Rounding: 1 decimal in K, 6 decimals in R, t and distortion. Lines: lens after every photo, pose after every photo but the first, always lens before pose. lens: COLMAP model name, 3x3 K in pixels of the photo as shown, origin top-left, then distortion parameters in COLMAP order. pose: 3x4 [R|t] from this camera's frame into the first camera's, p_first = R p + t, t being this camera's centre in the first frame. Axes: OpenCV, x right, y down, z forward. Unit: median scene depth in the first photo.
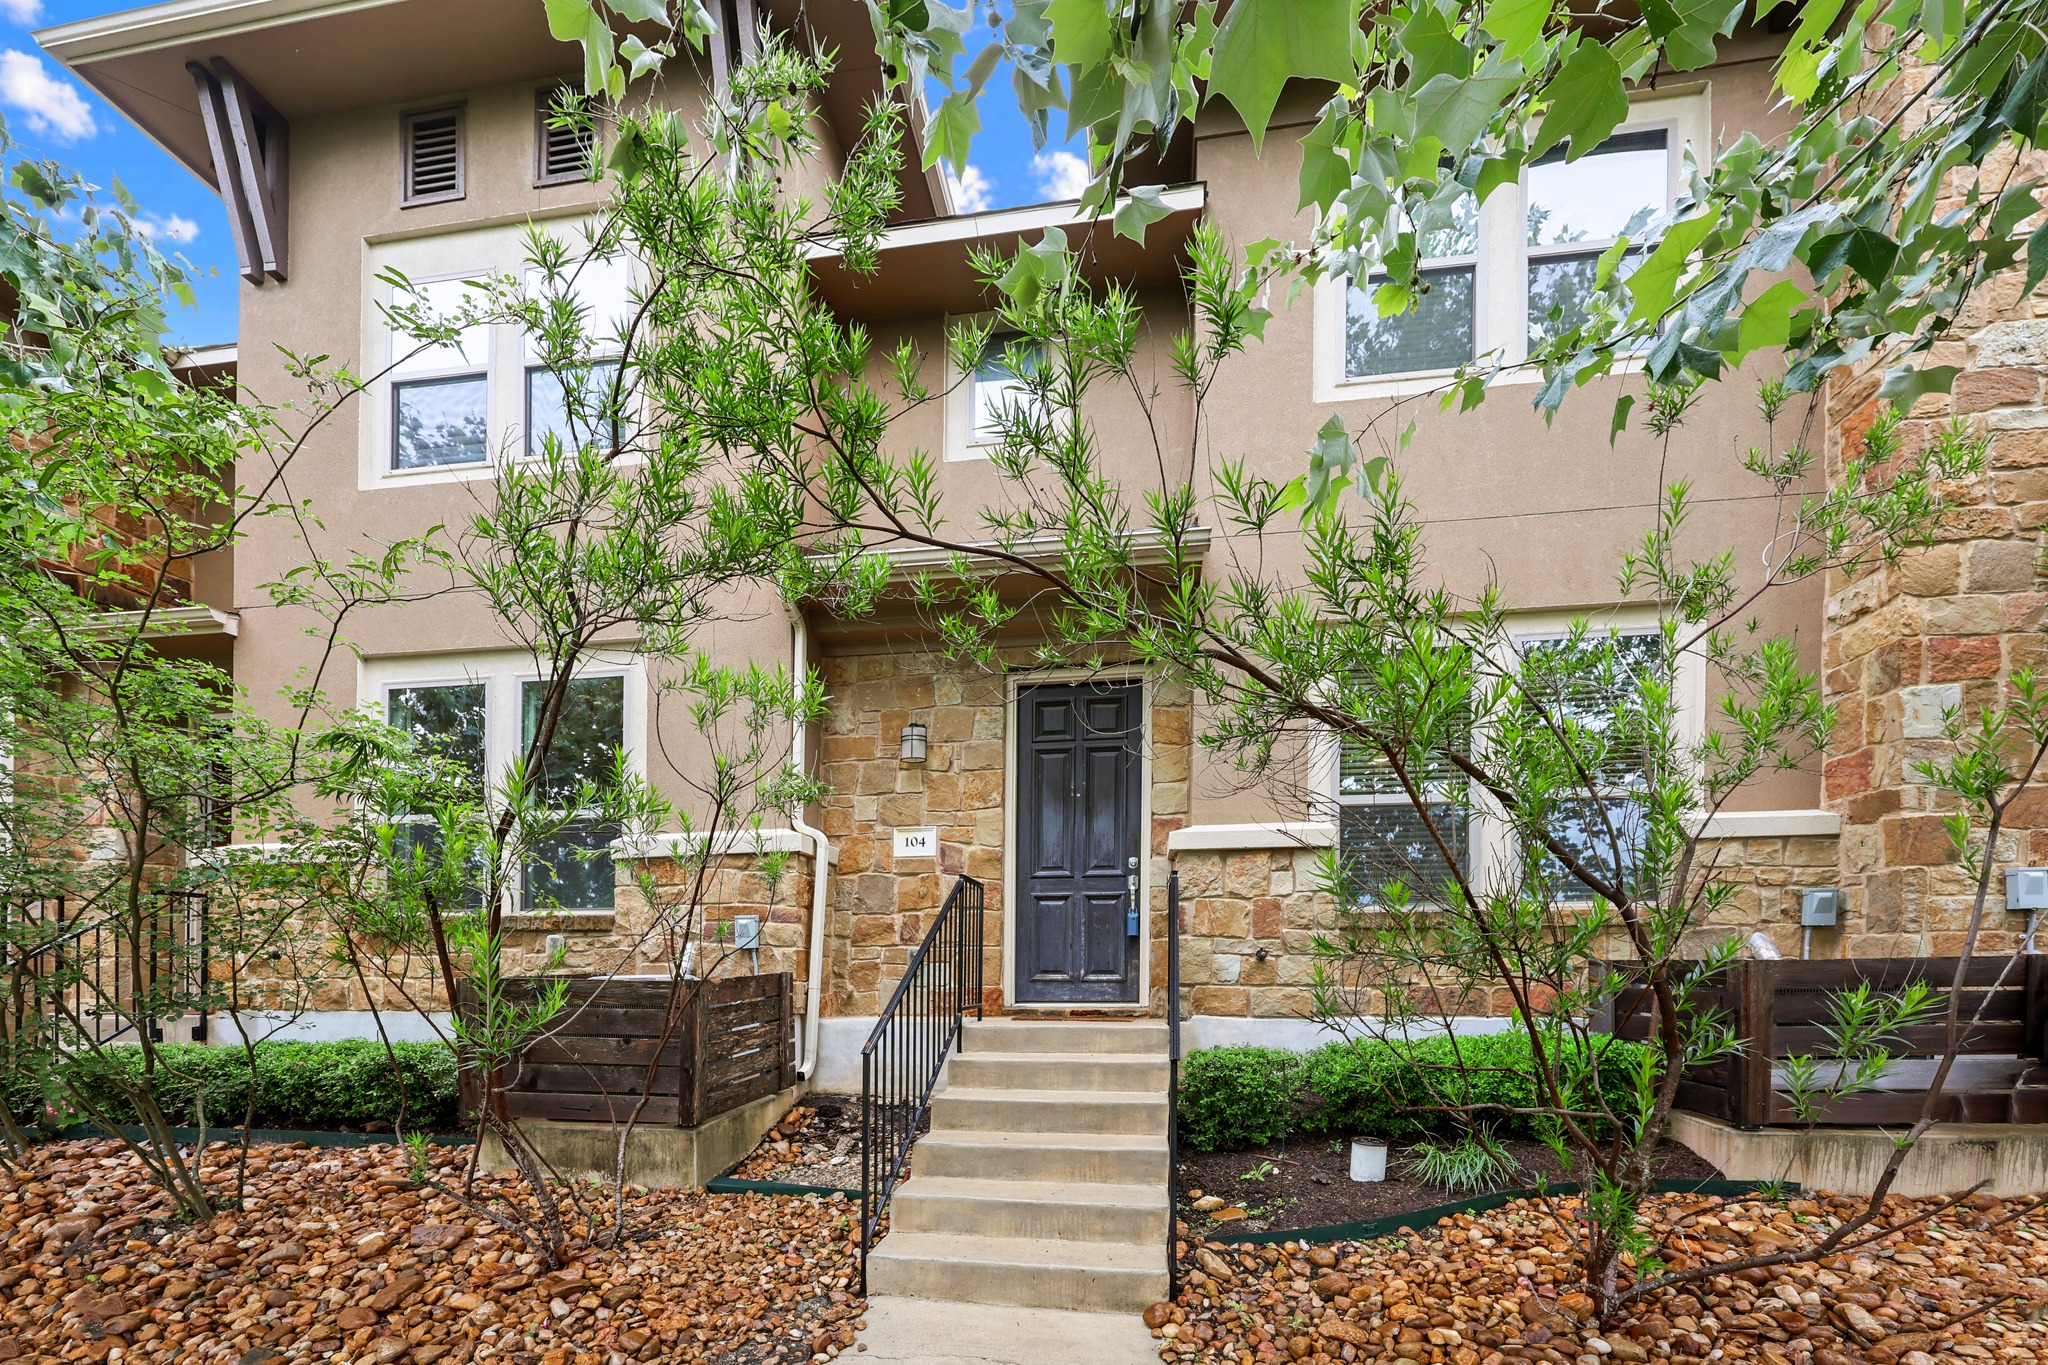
lens RADIAL K [[4194.0, 0, 1024.0], [0, 4194.0, 682.5], [0, 0, 1]] dist [0.011307, -0.056399]
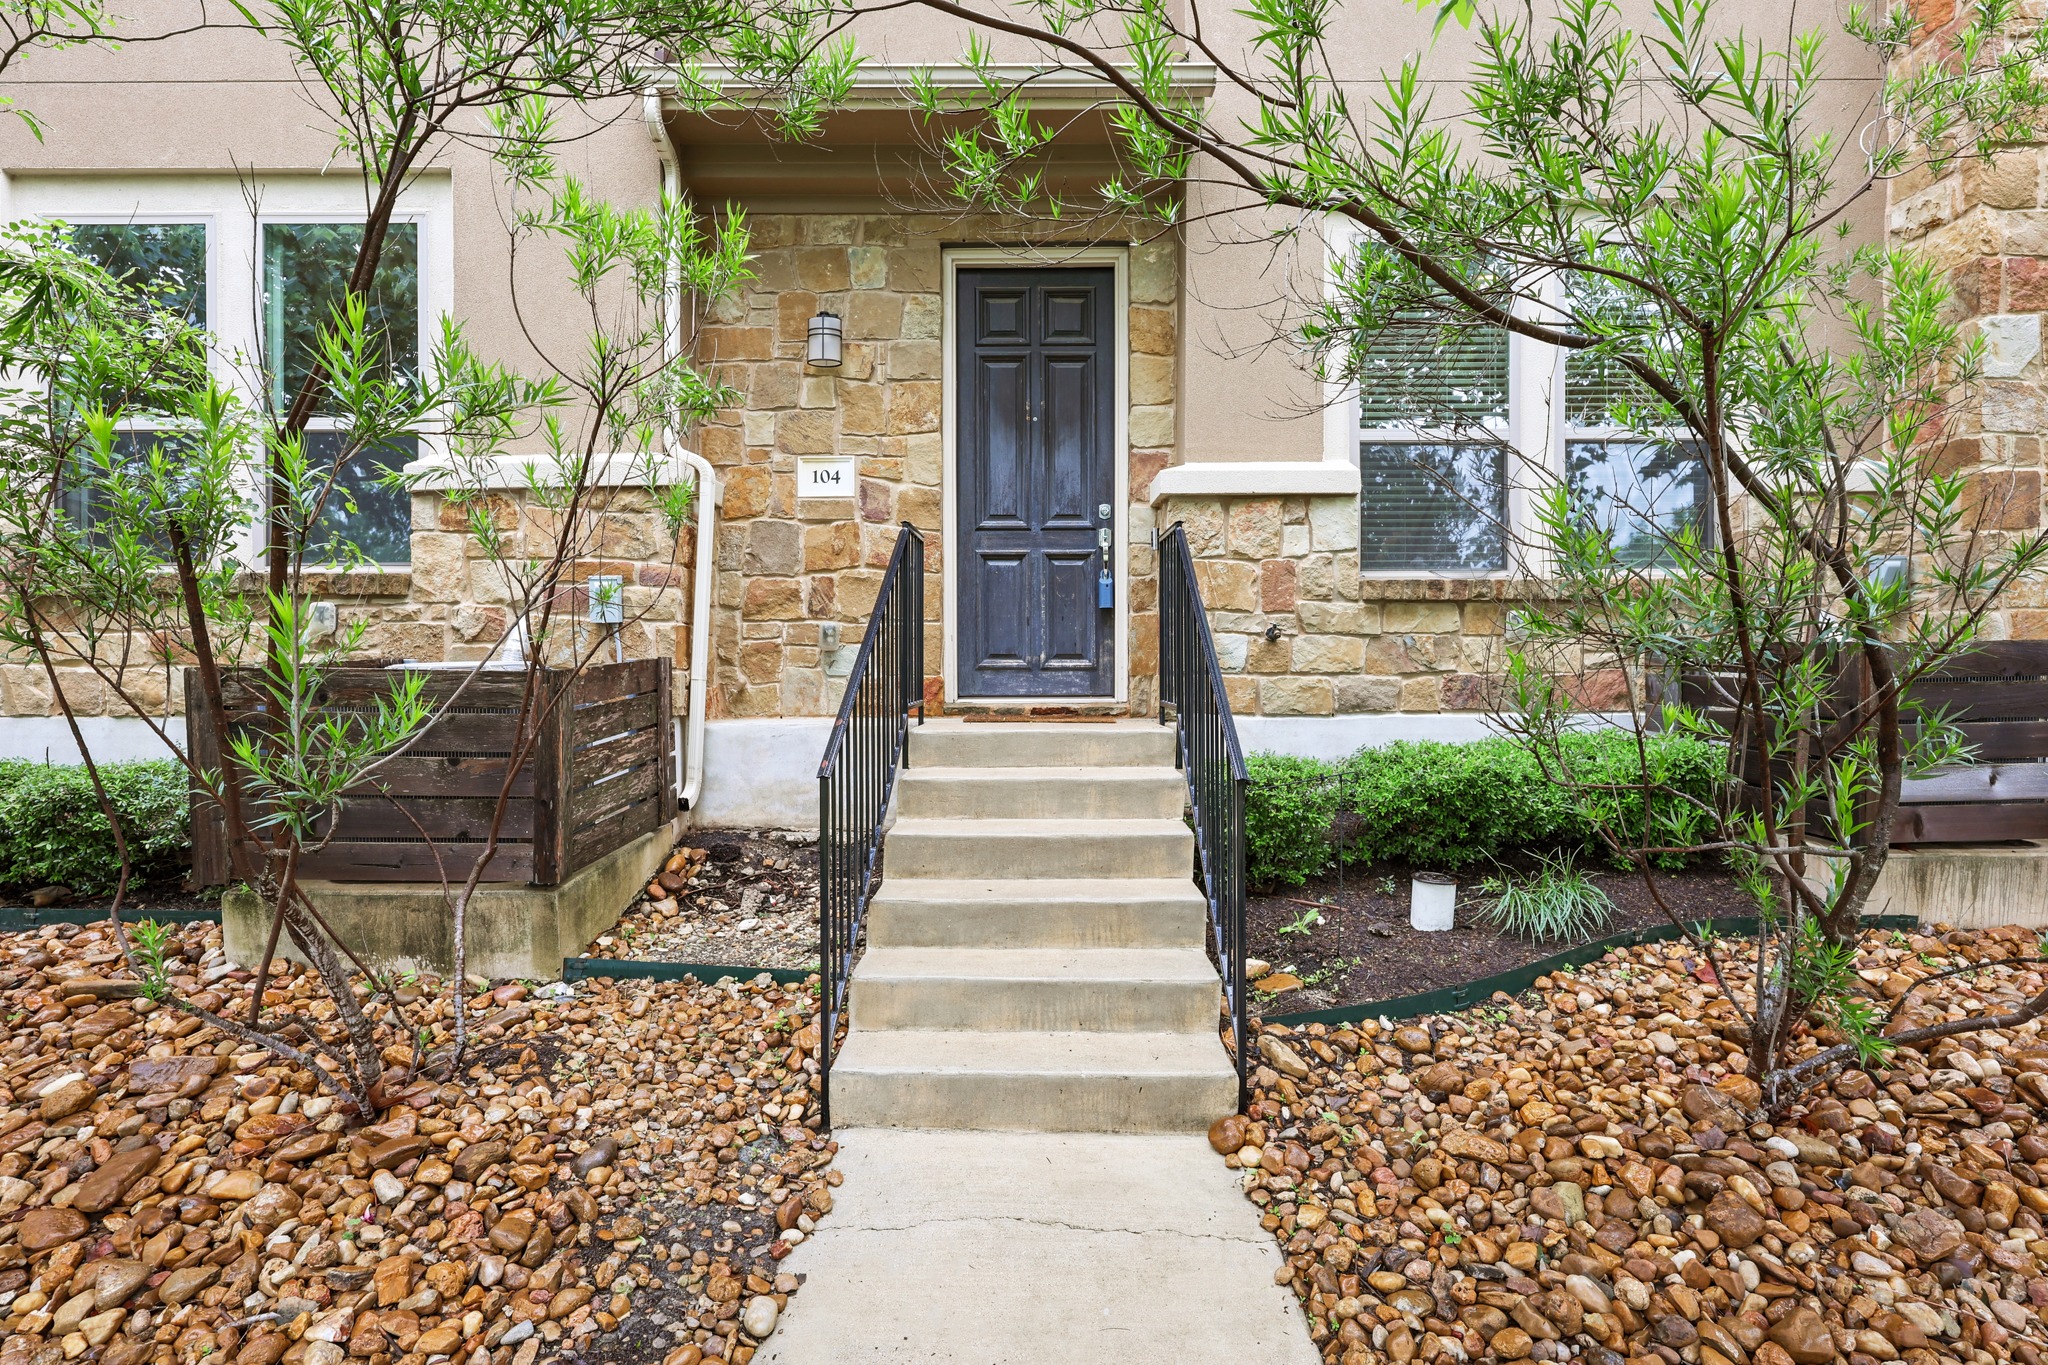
lens RADIAL K [[2560.1, 0, 1024.0], [0, 2560.1, 682.5], [0, 0, 1]] dist [-0.001006, 0.000778]
pose [[0.954875, -0.003016, 0.296991, -0.129665], [-0.022771, 0.996262, 0.083330, 0.037252], [-0.296132, -0.086333, 0.951237, 0.590701]]
